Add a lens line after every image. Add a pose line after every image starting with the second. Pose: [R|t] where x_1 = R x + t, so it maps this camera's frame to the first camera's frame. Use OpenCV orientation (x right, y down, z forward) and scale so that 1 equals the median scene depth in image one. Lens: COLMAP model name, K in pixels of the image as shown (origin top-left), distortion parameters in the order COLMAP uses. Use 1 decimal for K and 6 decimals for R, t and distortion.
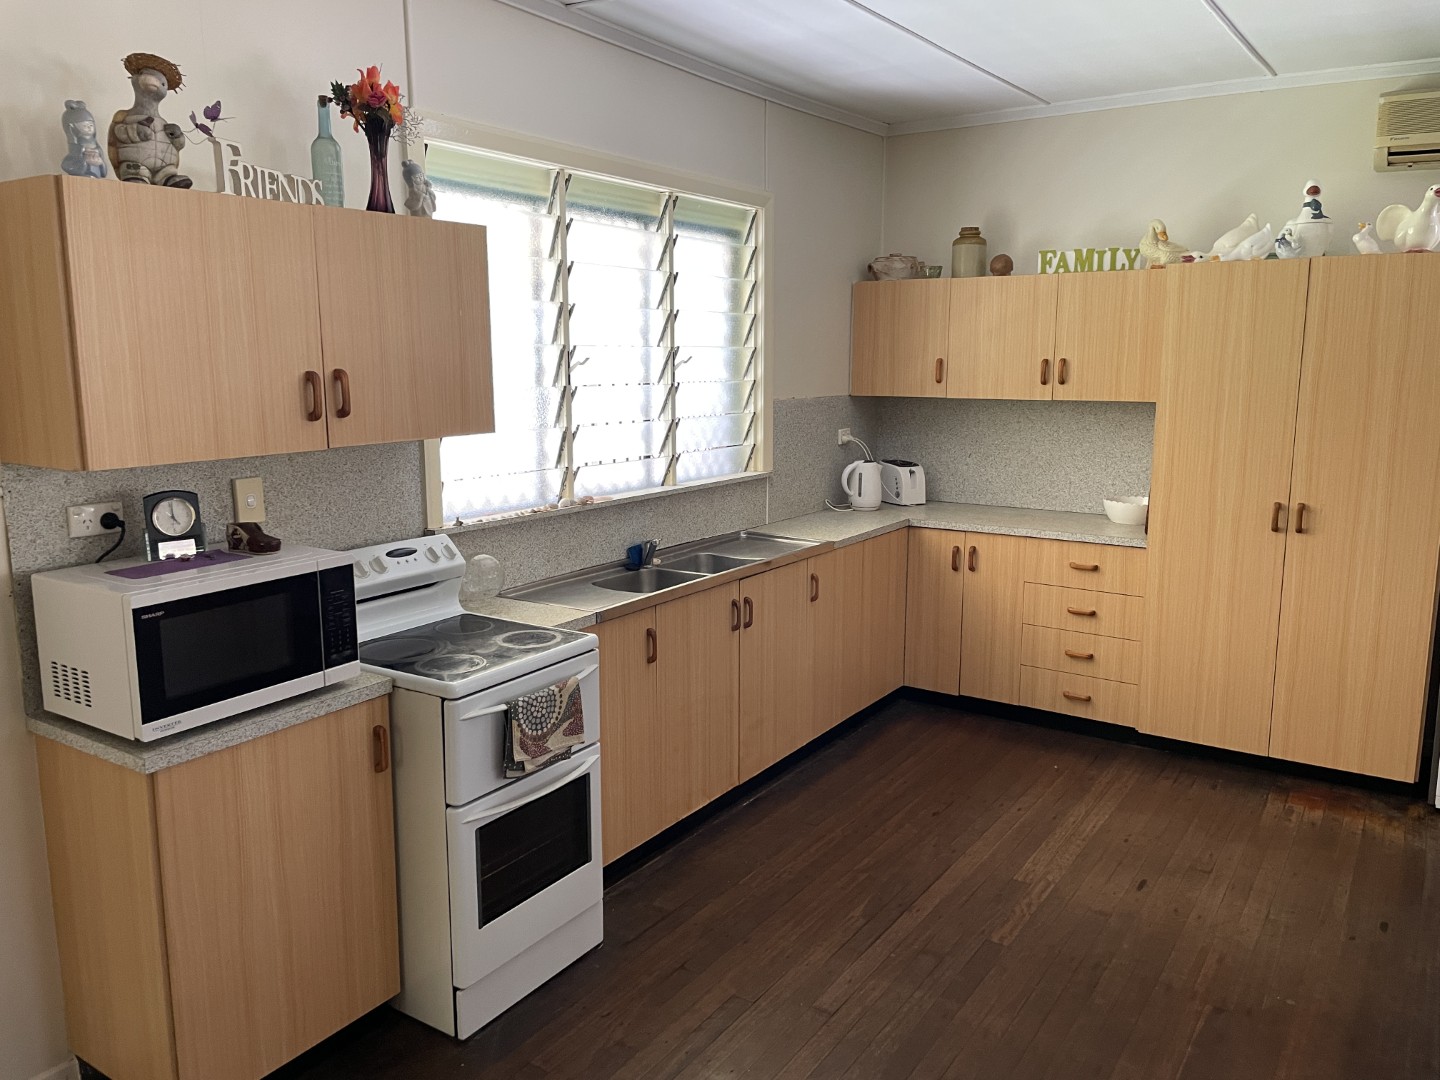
lens RADIAL K [[1124.3, 0, 720.0], [0, 1124.3, 540.0], [0, 0, 1]] dist [0.110420, -0.106211]
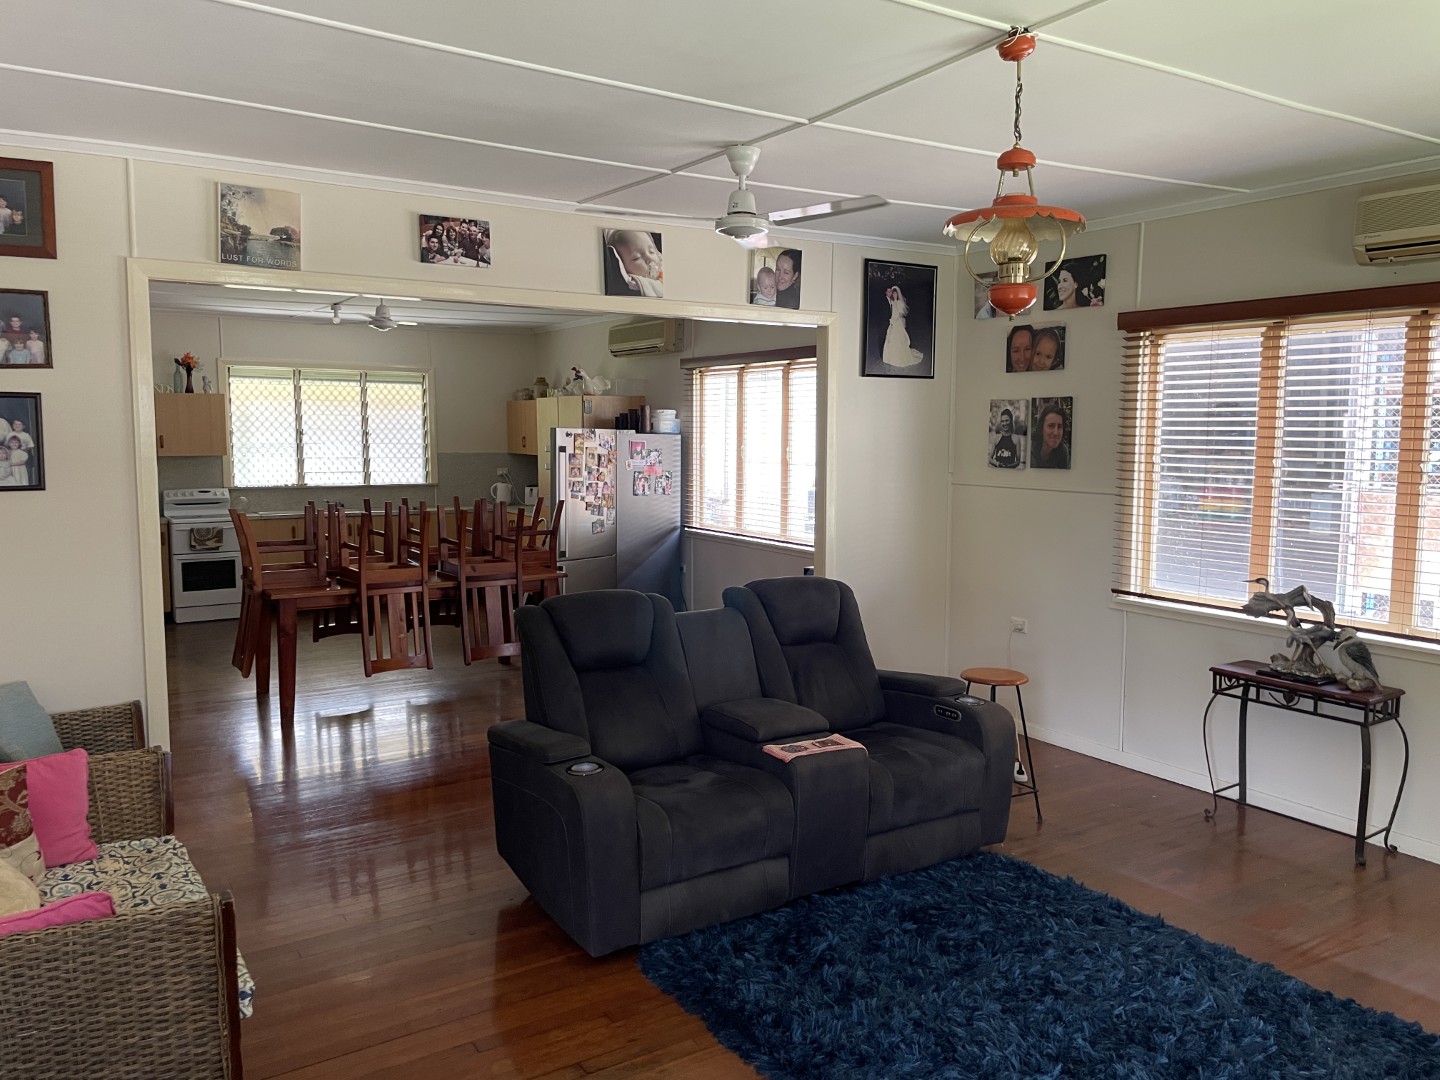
lens RADIAL K [[1064.9, 0, 720.0], [0, 1064.9, 540.0], [0, 0, 1]] dist [0.002524, 0.000980]
pose [[0.924722, 0.039871, -0.378550, 2.158069], [-0.067647, 0.995882, -0.060356, 0.223978], [0.374585, 0.081420, 0.923611, -1.205238]]
